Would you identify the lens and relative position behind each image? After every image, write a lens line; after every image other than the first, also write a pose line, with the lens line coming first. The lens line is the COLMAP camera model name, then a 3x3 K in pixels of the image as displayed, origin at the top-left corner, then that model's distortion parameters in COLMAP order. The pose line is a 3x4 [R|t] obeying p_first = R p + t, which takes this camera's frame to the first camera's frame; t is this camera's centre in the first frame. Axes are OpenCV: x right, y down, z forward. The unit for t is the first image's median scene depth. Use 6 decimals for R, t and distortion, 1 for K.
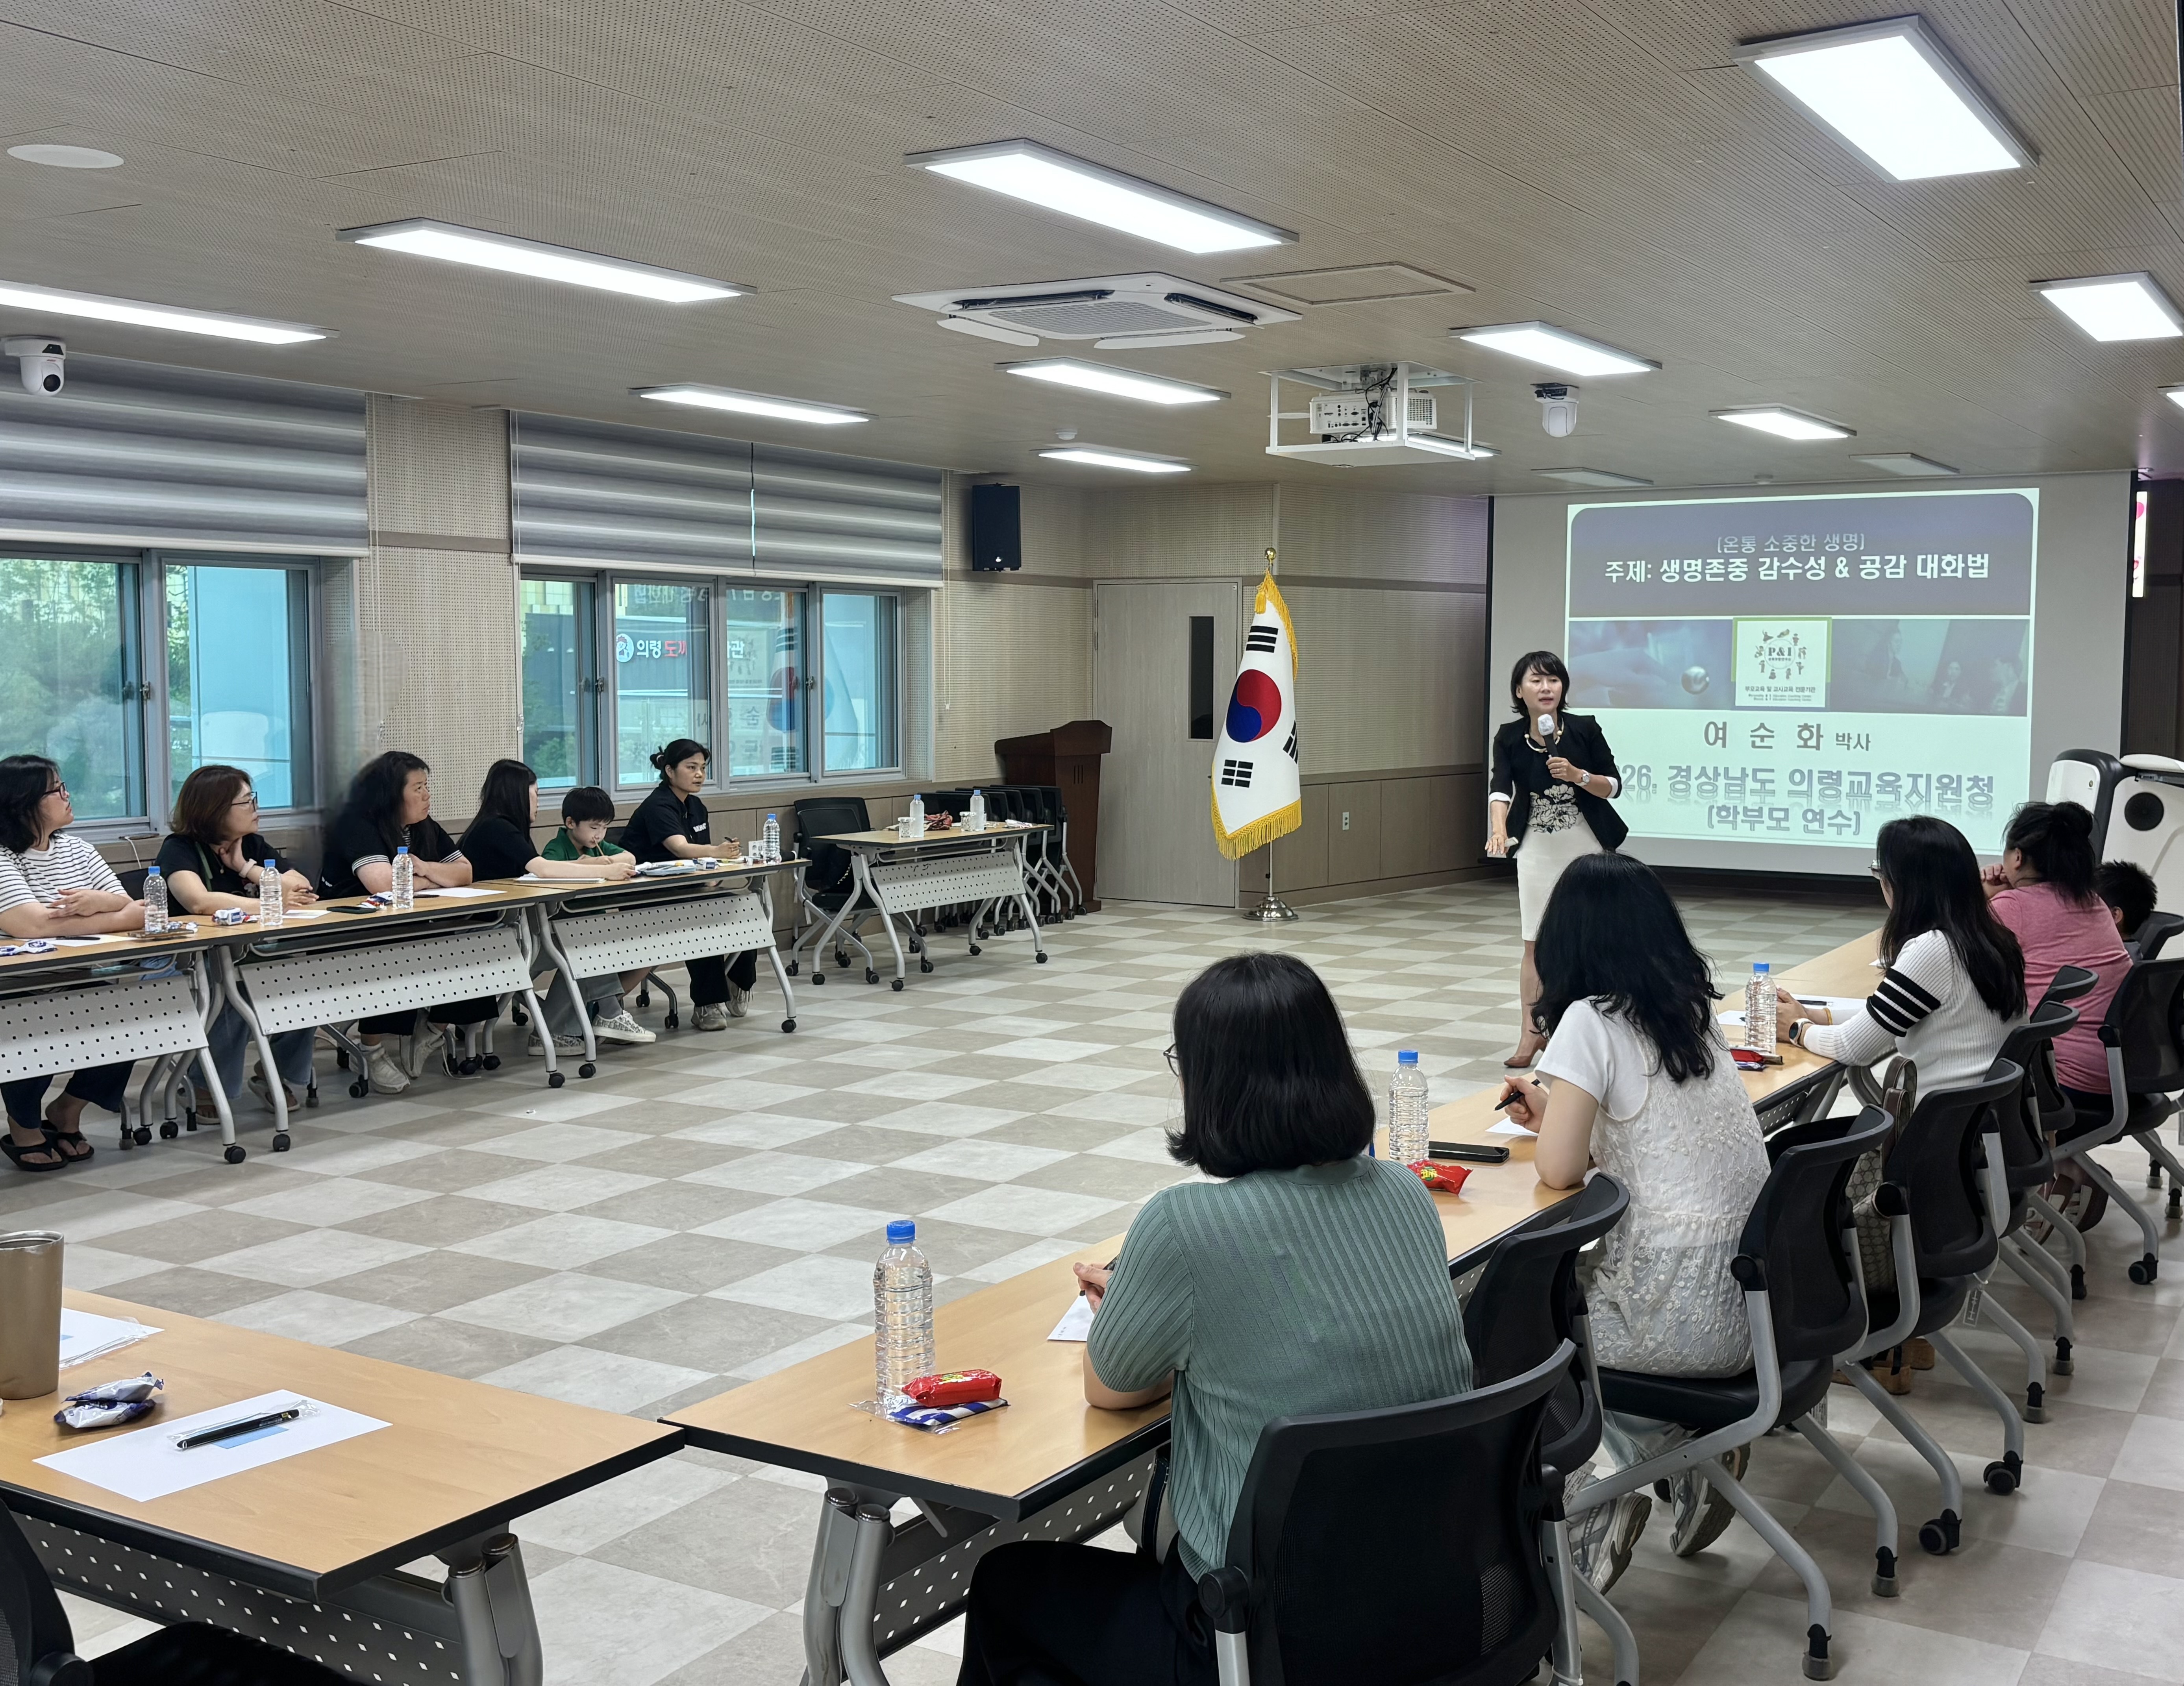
lens RADIAL K [[2235.5, 0, 1097.4], [0, 2235.5, 847.8], [0, 0, 1]] dist [0.150141, -0.480271]
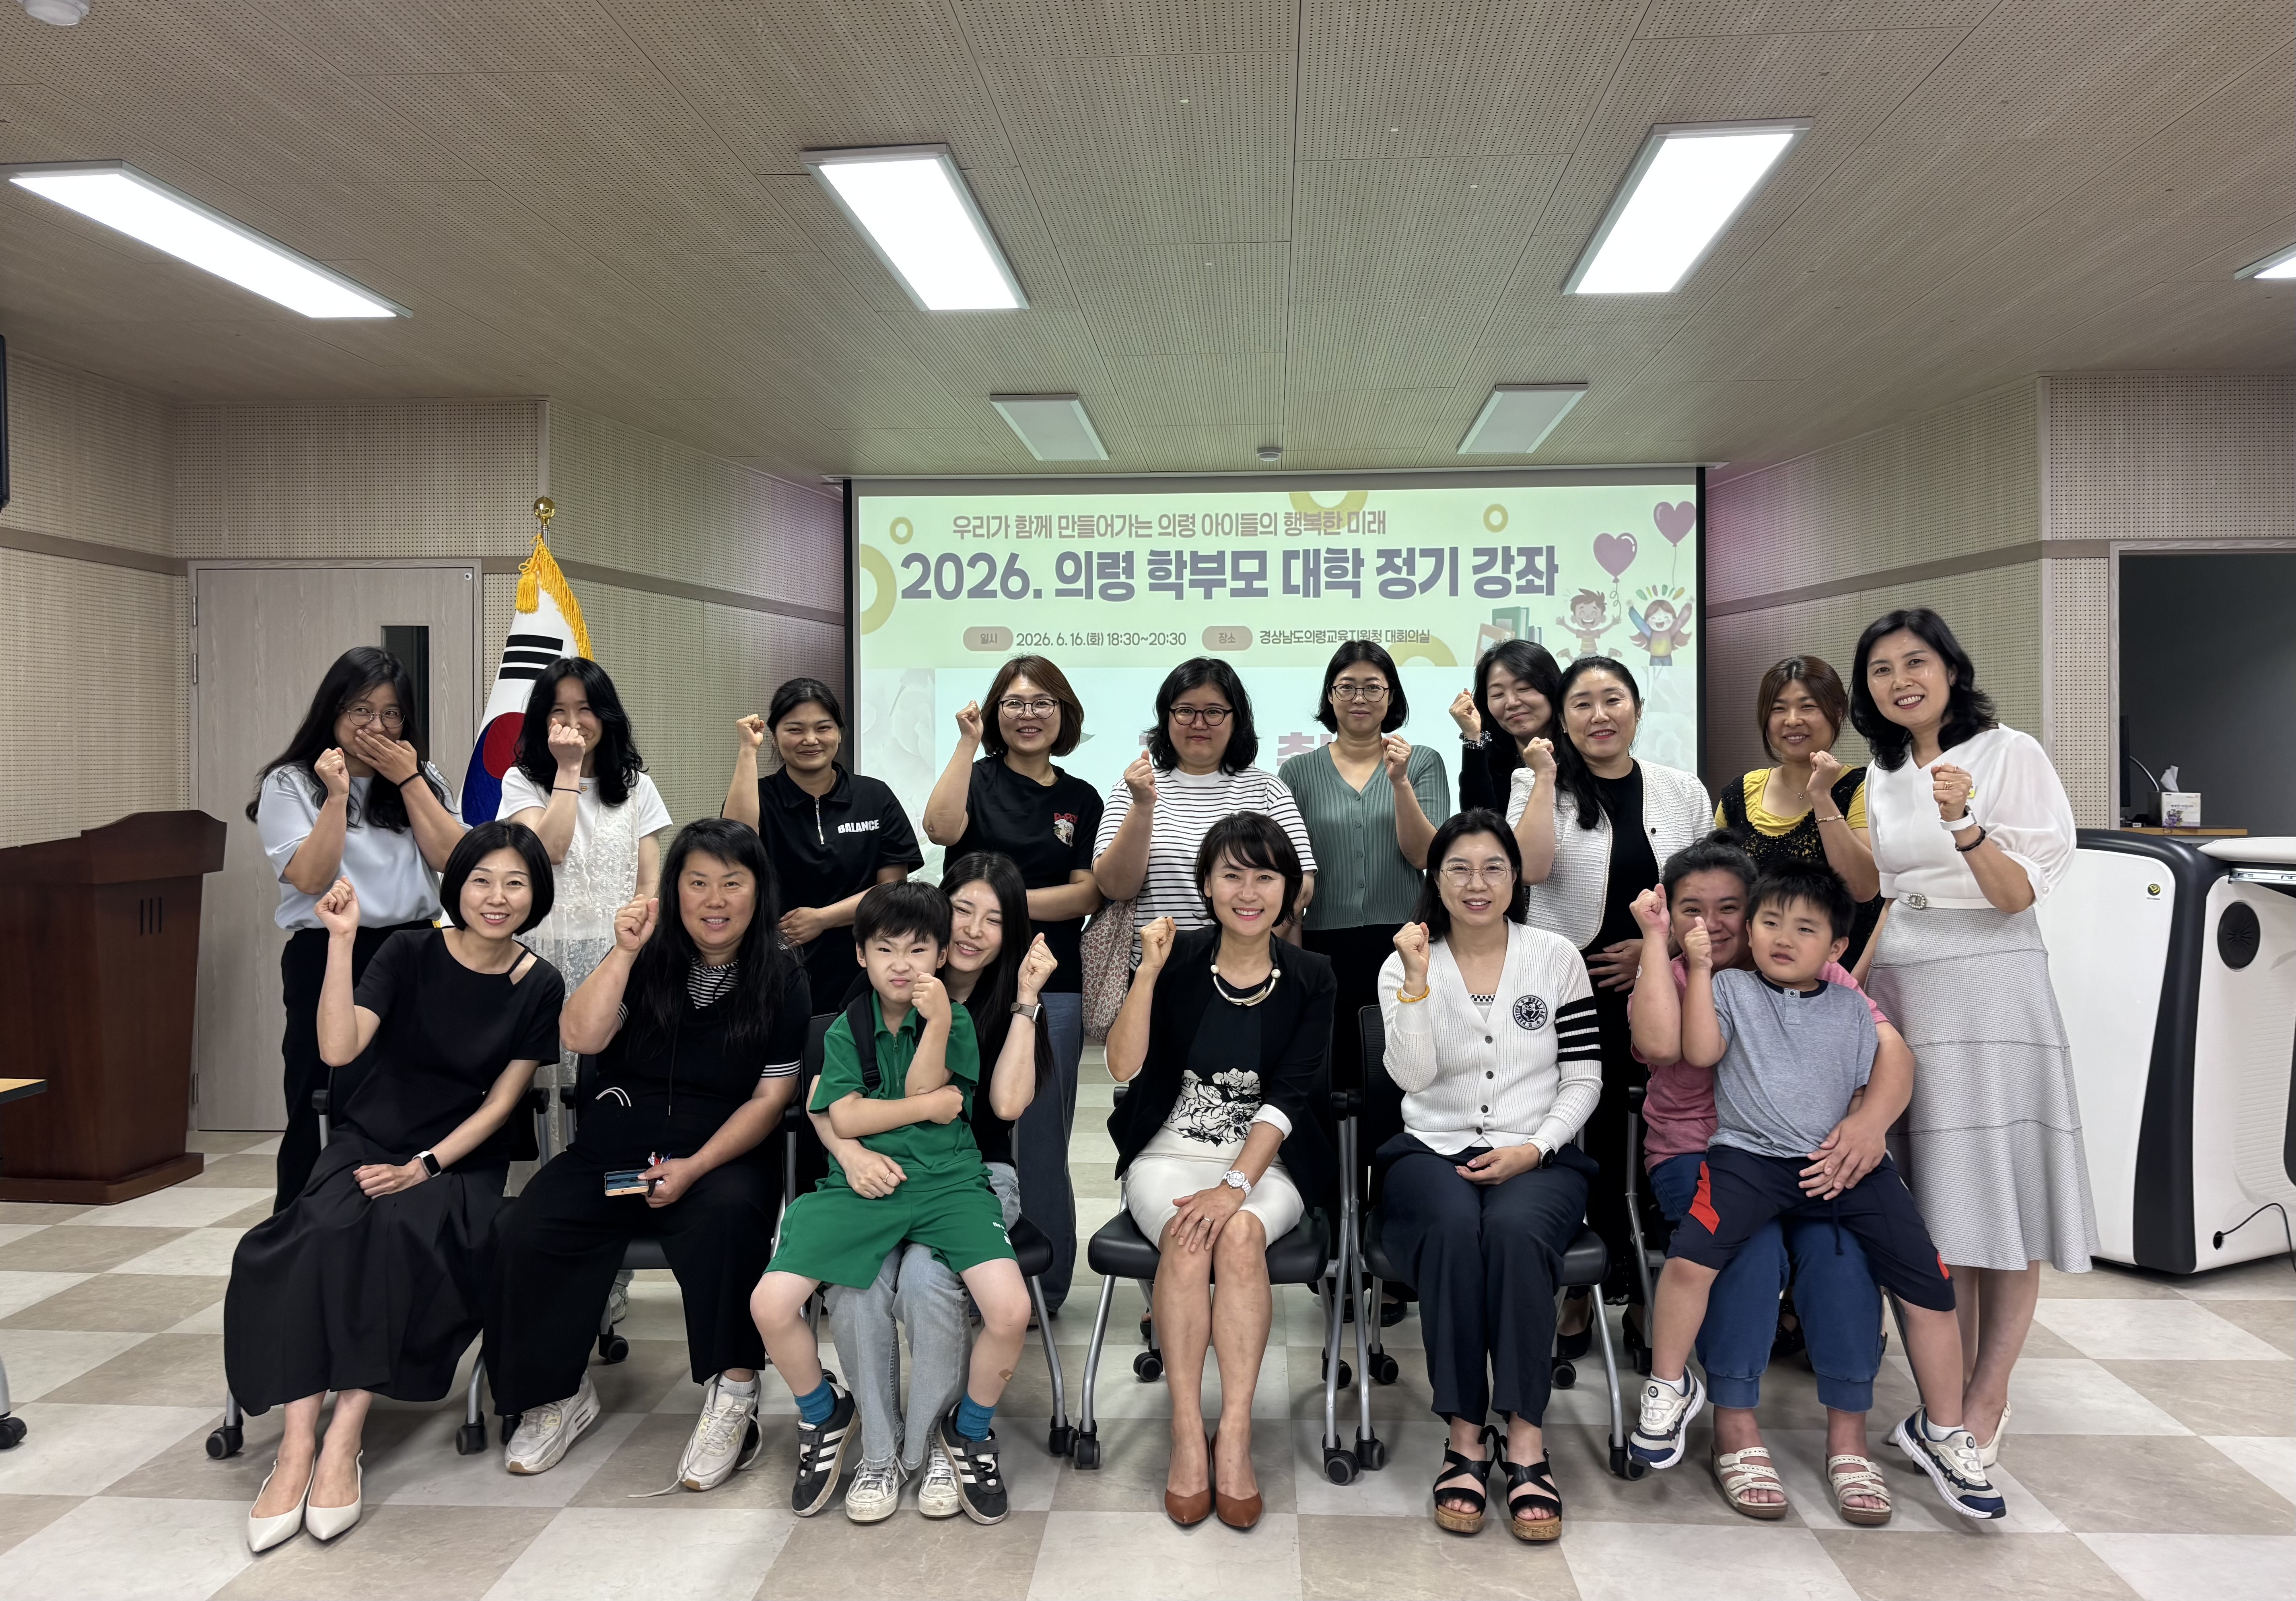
lens RADIAL K [[1739.6, 0, 1139.7], [0, 1739.6, 740.3], [0, 0, 1]] dist [0.034137, -0.002251]
pose [[0.884616, -0.003183, 0.466309, 0.003916], [0.046289, 0.995637, -0.081017, -0.029590], [-0.464017, 0.093254, 0.880904, 0.529199]]
